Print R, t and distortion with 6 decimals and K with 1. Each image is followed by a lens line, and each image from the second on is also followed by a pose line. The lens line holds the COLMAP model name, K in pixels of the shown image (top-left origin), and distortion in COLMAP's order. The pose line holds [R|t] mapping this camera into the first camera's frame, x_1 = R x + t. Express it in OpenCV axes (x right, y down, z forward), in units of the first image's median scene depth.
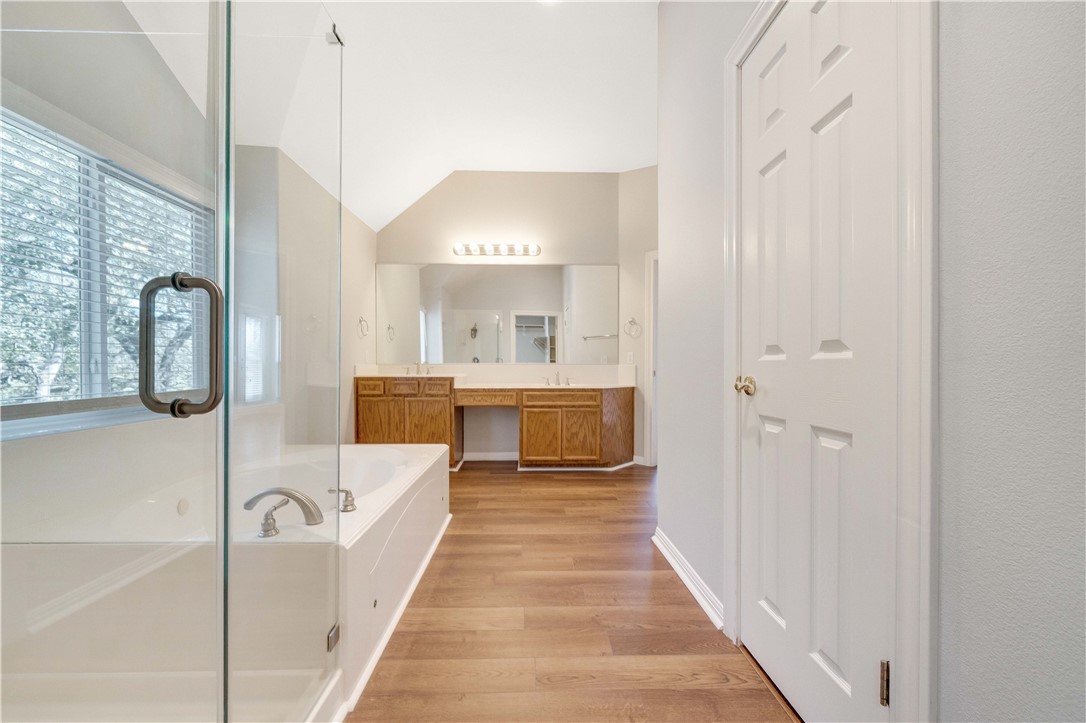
lens RADIAL K [[420.2, 0, 539.6], [0, 420.2, 363.7], [0, 0, 1]] dist [-0.002939, 0.000732]
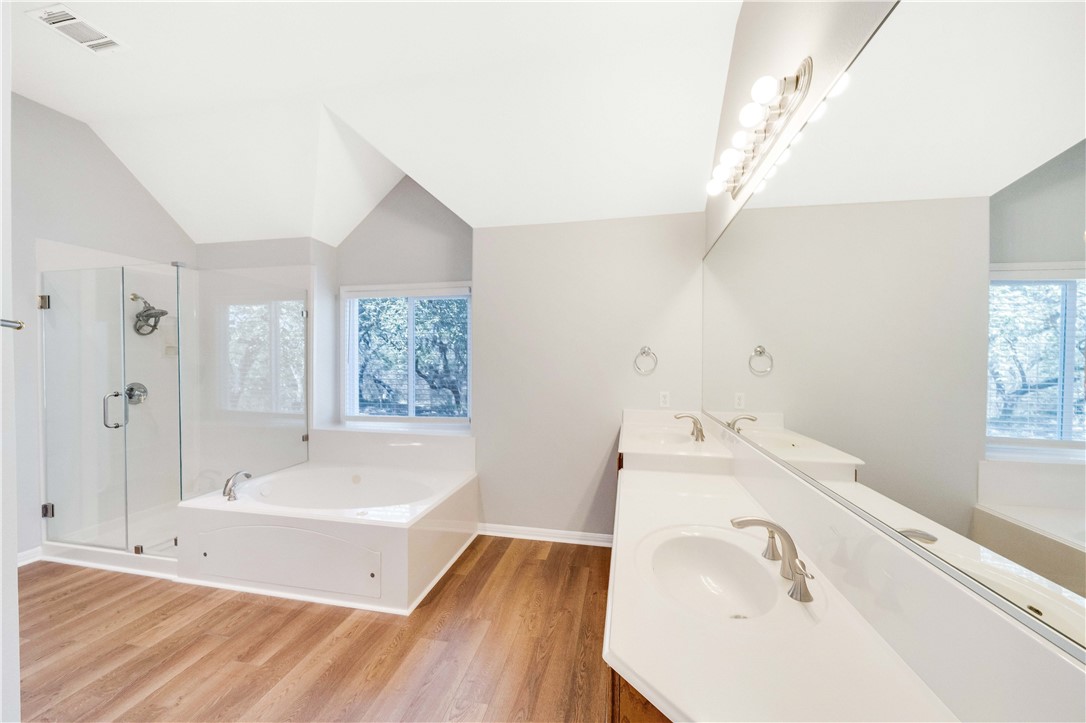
lens RADIAL K [[420.2, 0, 538.3], [0, 420.2, 360.4], [0, 0, 1]] dist [-0.002939, 0.000732]
pose [[-0.229100, 0.009731, -0.973354, 0.926600], [-0.002152, 0.999943, 0.010504, -0.246307], [0.973400, 0.004501, -0.229066, 2.572205]]
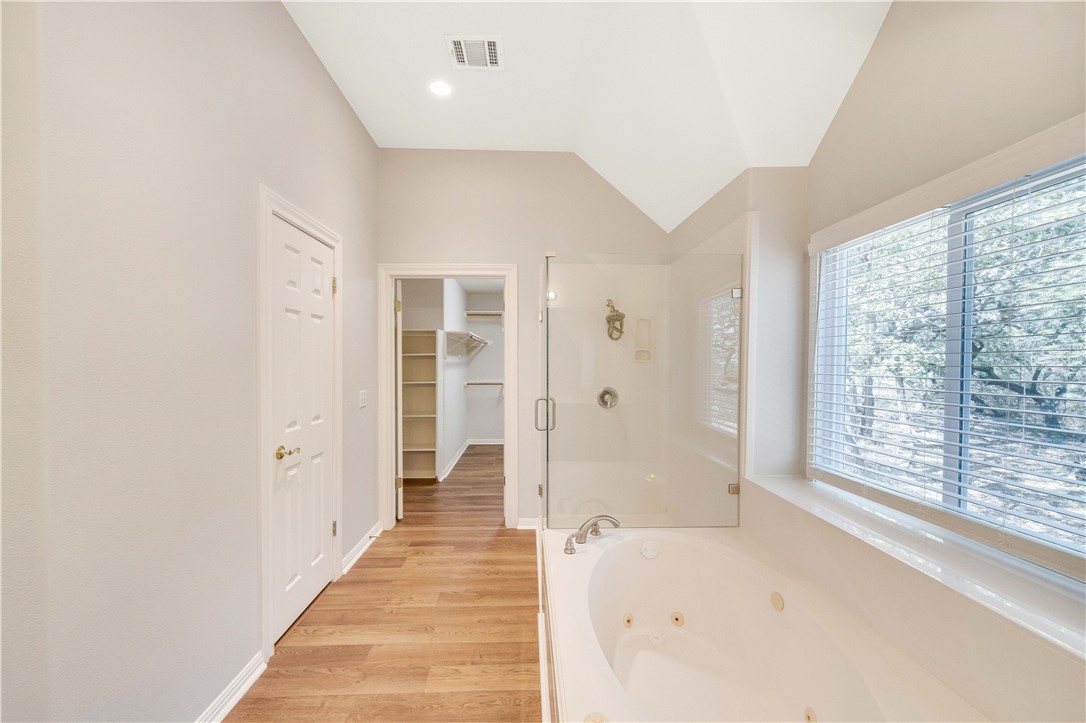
lens RADIAL K [[420.2, 0, 543.3], [0, 420.2, 366.6], [0, 0, 1]] dist [-0.002939, 0.000732]
pose [[-0.999861, -0.000002, -0.016695, -0.345182], [-0.000213, 0.999920, 0.012629, -0.238459], [0.016694, 0.012631, -0.999781, 2.241170]]
